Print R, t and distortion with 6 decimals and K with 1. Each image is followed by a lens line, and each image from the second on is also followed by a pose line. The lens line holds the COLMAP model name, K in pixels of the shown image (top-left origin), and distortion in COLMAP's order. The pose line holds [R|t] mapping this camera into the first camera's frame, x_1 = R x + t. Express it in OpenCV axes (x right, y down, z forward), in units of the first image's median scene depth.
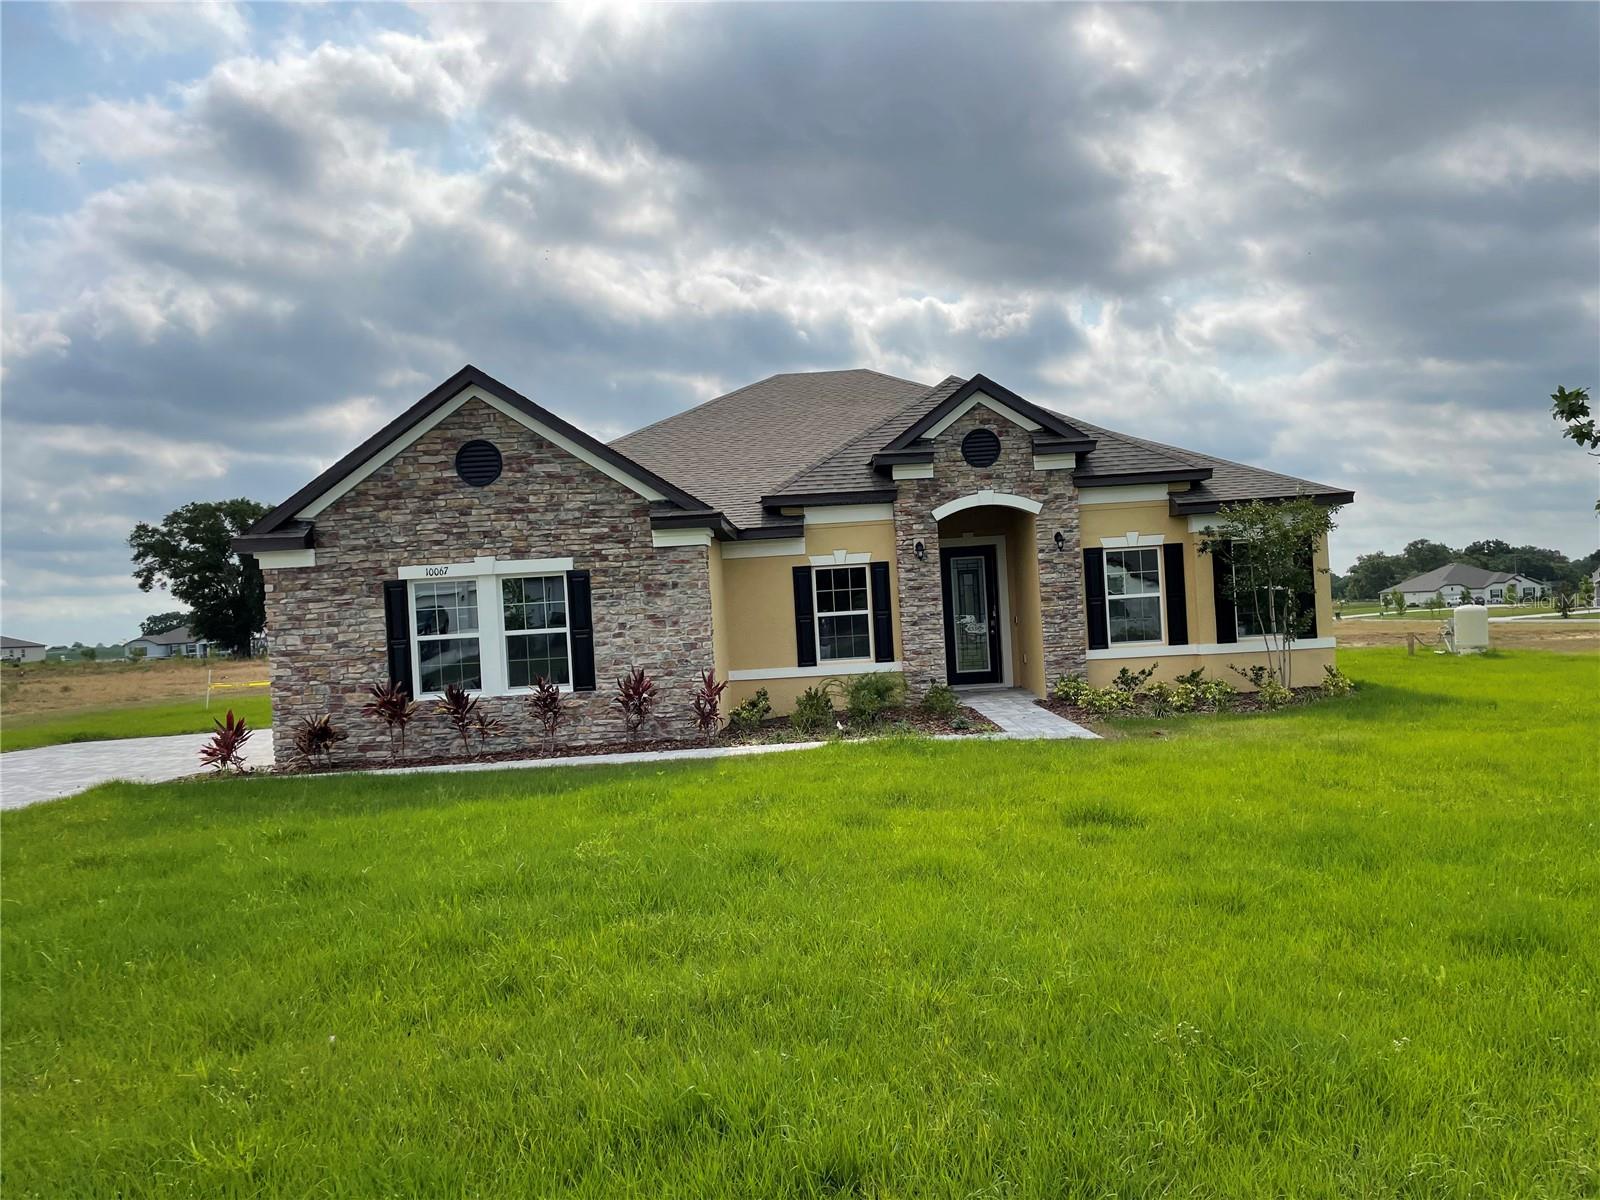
lens RADIAL K [[1204.0, 0, 799.2], [0, 1204.0, 615.2], [0, 0, 1]] dist [0.078547, -0.111705]
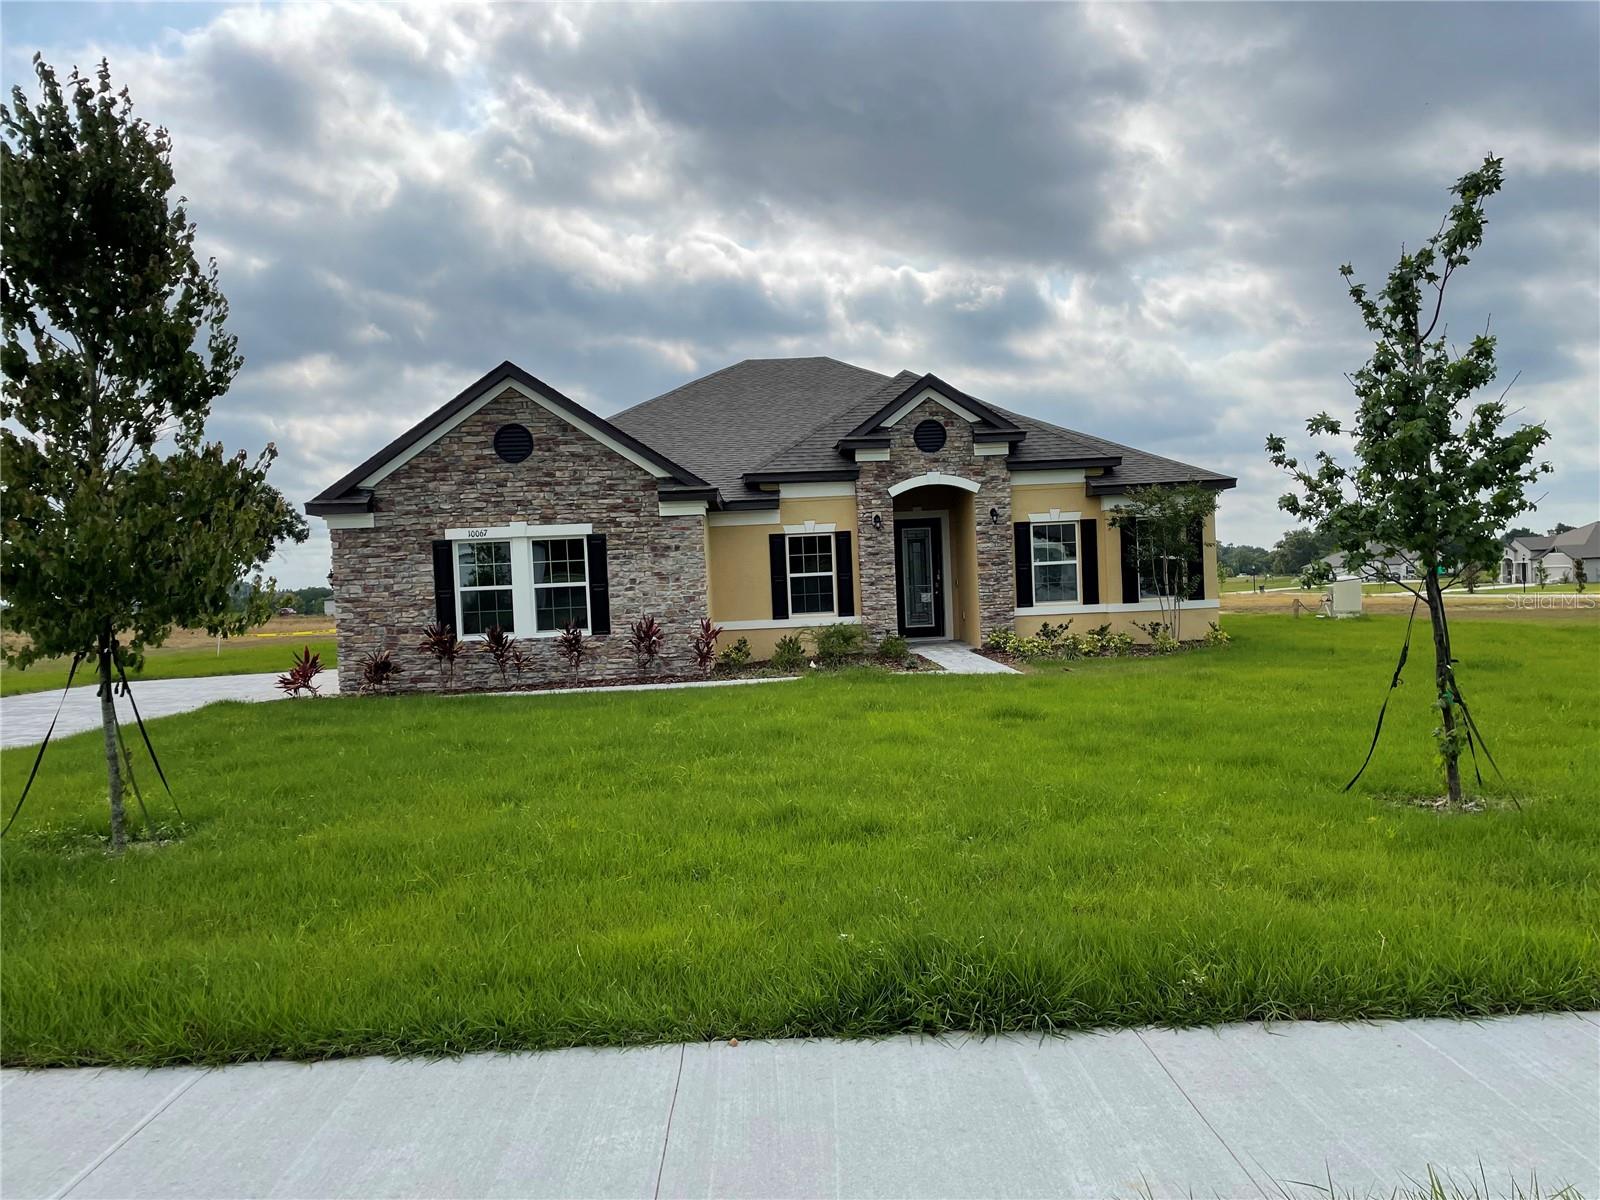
lens RADIAL K [[1204.0, 0, 800.8], [0, 1204.0, 624.9], [0, 0, 1]] dist [0.078547, -0.111705]
pose [[0.998633, 0.010944, 0.051112, -0.035890], [-0.012697, 0.999338, 0.034094, 0.008225], [-0.050705, -0.034696, 0.998111, -0.188213]]
